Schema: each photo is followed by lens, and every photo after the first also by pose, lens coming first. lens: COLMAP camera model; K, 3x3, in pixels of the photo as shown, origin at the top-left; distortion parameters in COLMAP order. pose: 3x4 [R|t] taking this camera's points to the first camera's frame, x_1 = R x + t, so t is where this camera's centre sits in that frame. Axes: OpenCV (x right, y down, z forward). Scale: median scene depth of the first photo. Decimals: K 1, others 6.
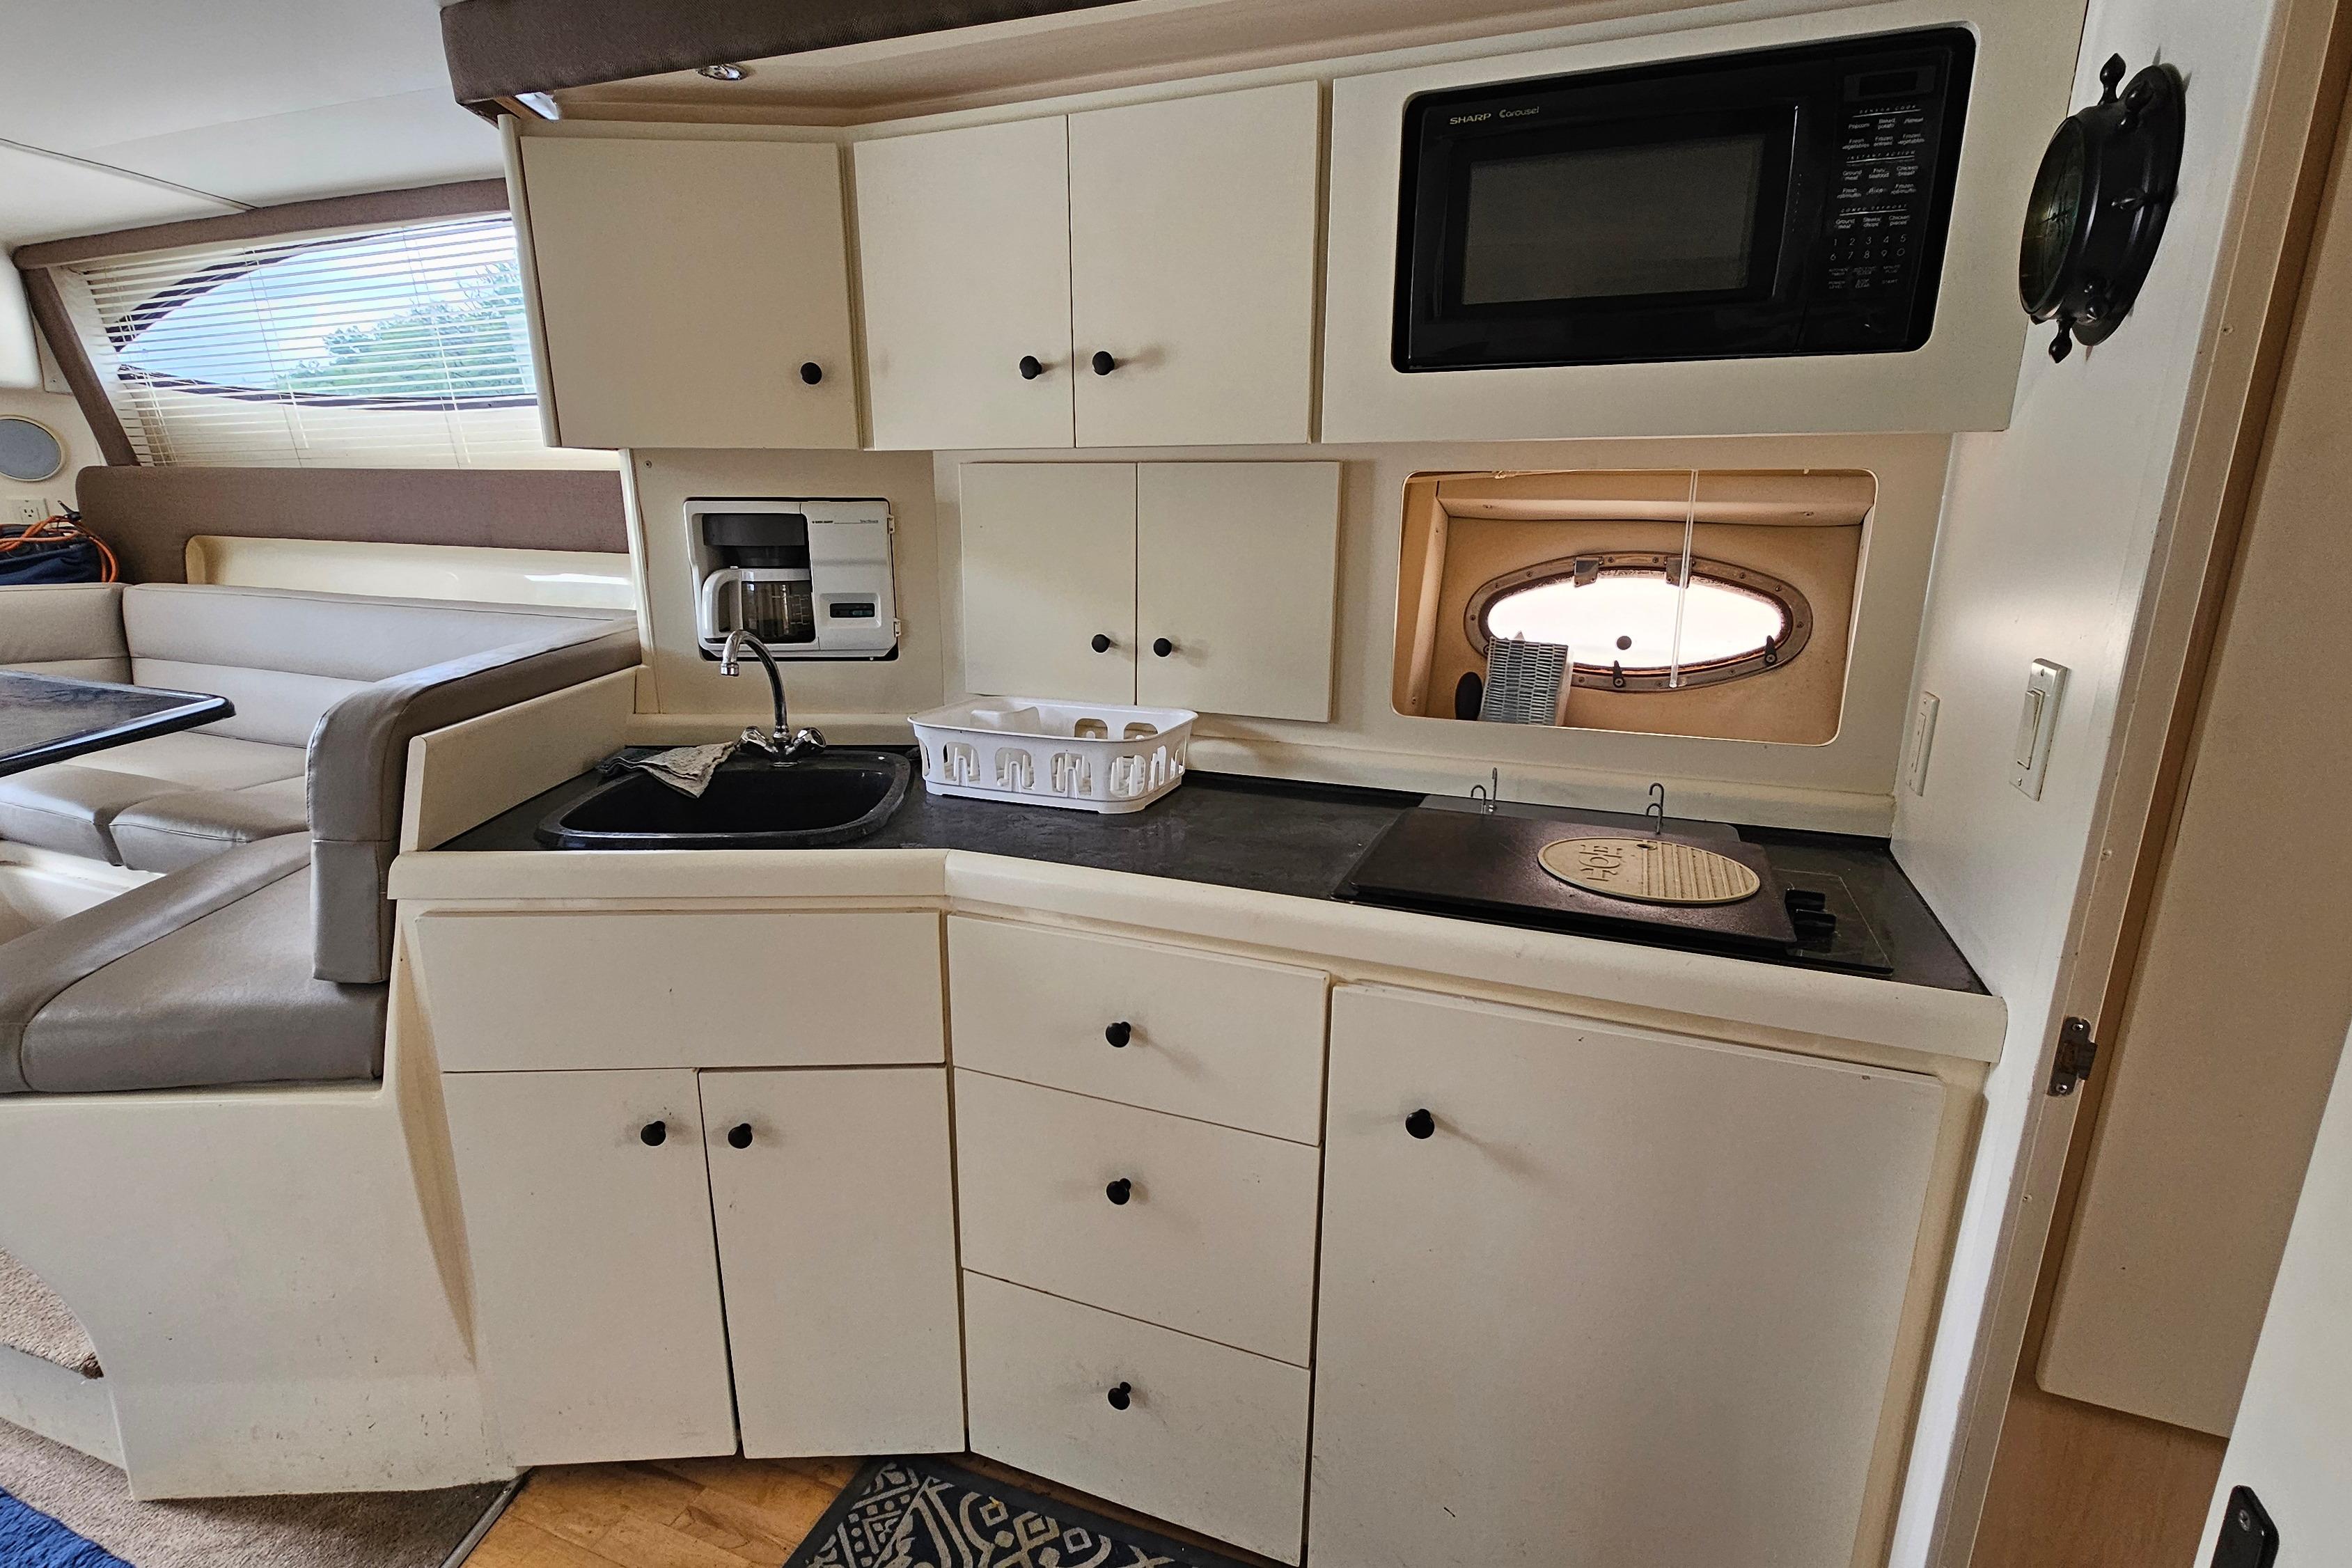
lens RADIAL K [[1123.1, 0, 1175.3], [0, 1123.1, 790.3], [0, 0, 1]] dist [0.003047, -0.001218]
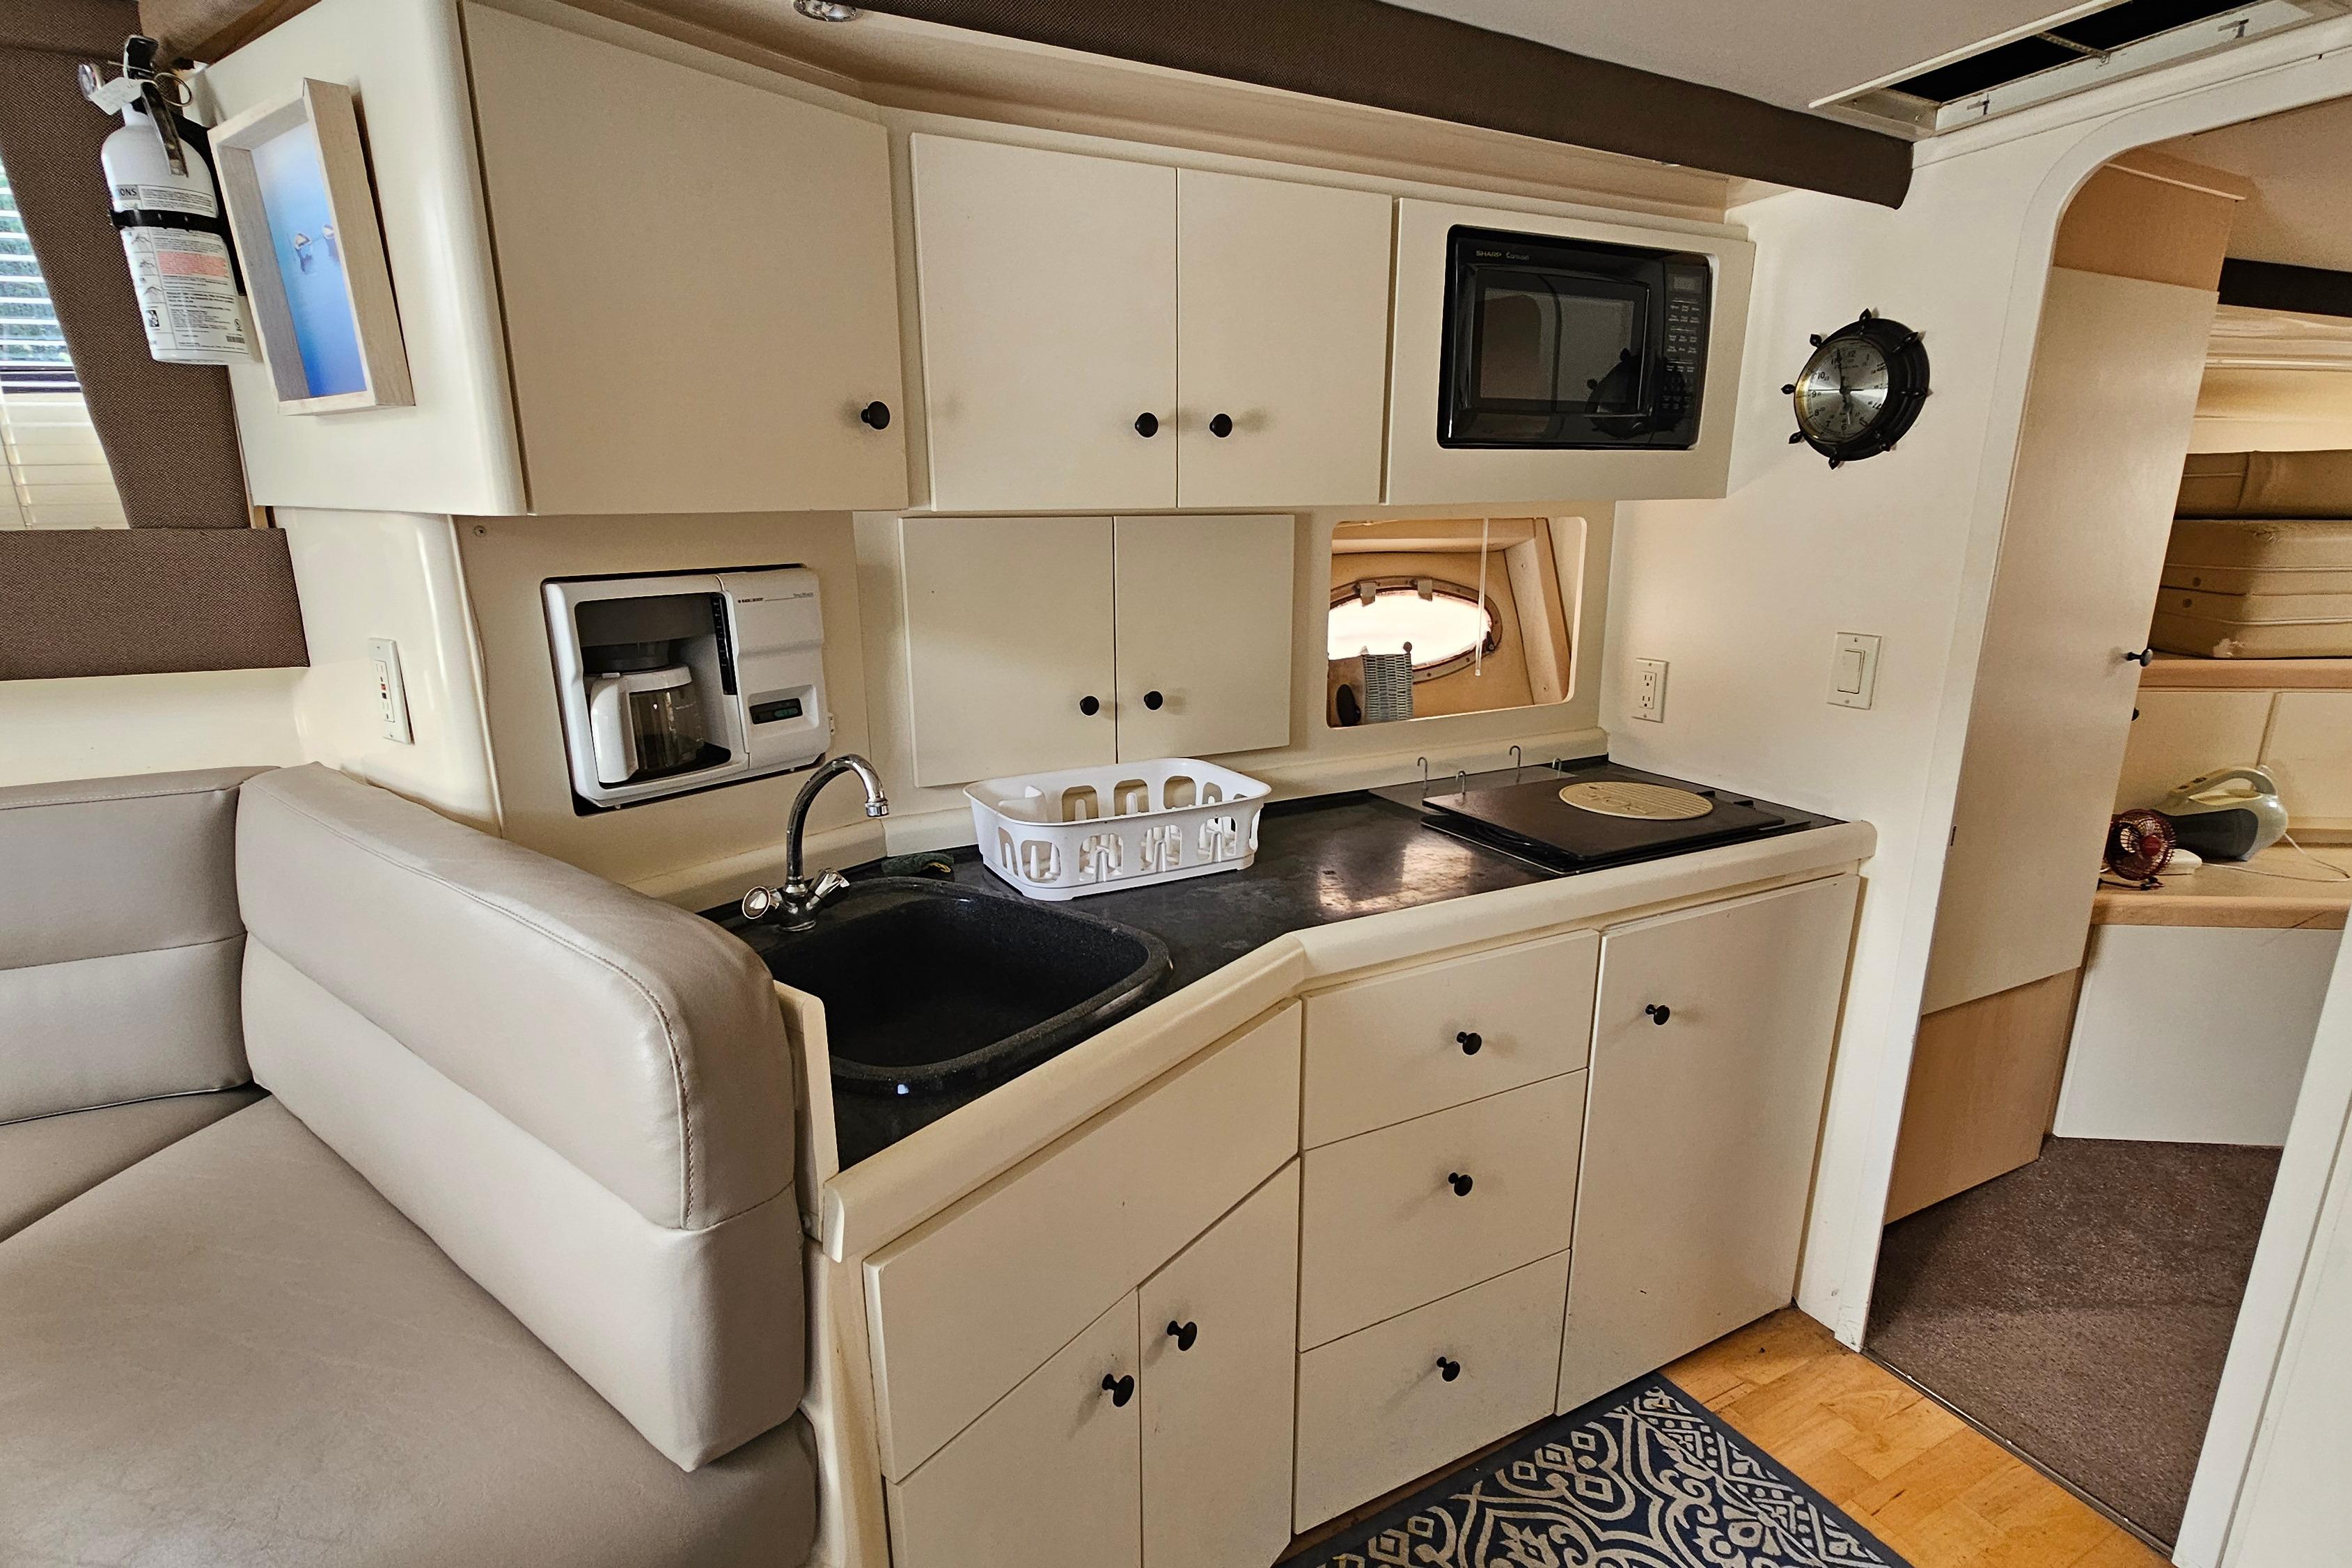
lens RADIAL K [[1161.6, 0, 1090.6], [0, 1161.6, 792.6], [0, 0, 1]] dist [-0.001193, -0.001071]
pose [[0.666058, -0.197465, 0.719288, -0.855111], [0.195297, 0.976848, 0.087329, -0.157761], [-0.719879, 0.082309, 0.689202, 0.362249]]
